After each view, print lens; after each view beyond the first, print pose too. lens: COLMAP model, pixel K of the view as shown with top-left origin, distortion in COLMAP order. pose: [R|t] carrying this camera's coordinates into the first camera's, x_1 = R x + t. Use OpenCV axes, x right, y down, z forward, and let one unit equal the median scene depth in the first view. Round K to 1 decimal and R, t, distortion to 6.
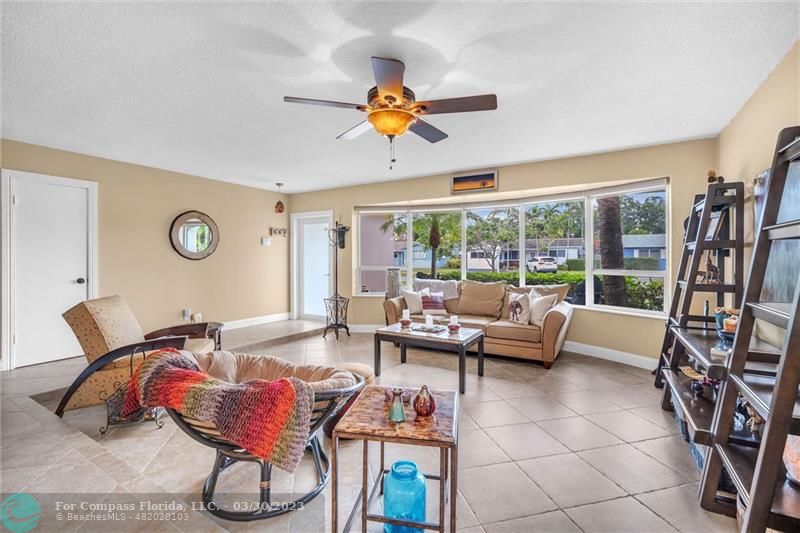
lens RADIAL K [[353.6, 0, 396.9], [0, 353.6, 258.2], [0, 0, 1]] dist [-0.002293, -0.000109]
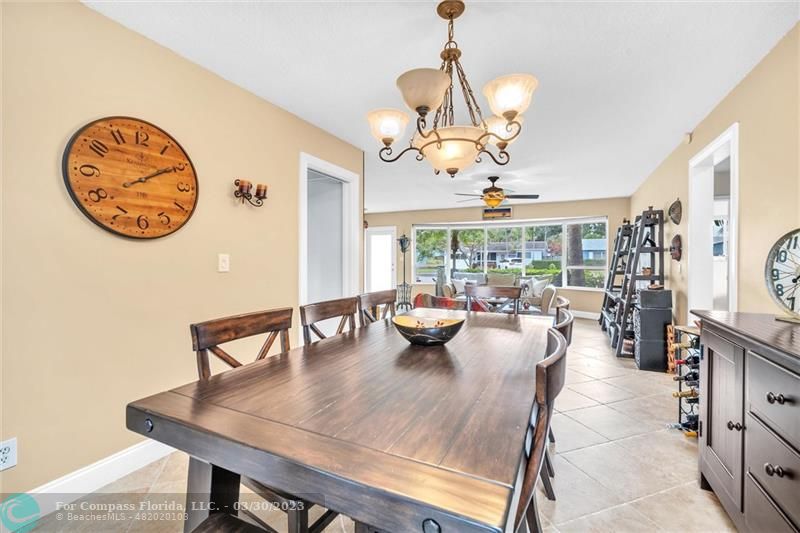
lens RADIAL K [[353.6, 0, 396.9], [0, 353.6, 258.2], [0, 0, 1]] dist [-0.002293, -0.000109]
pose [[0.995731, 0.002422, 0.092275, -0.408369], [-0.002189, 0.999994, -0.002627, 0.001656], [-0.092281, 0.002414, 0.995730, -0.608825]]
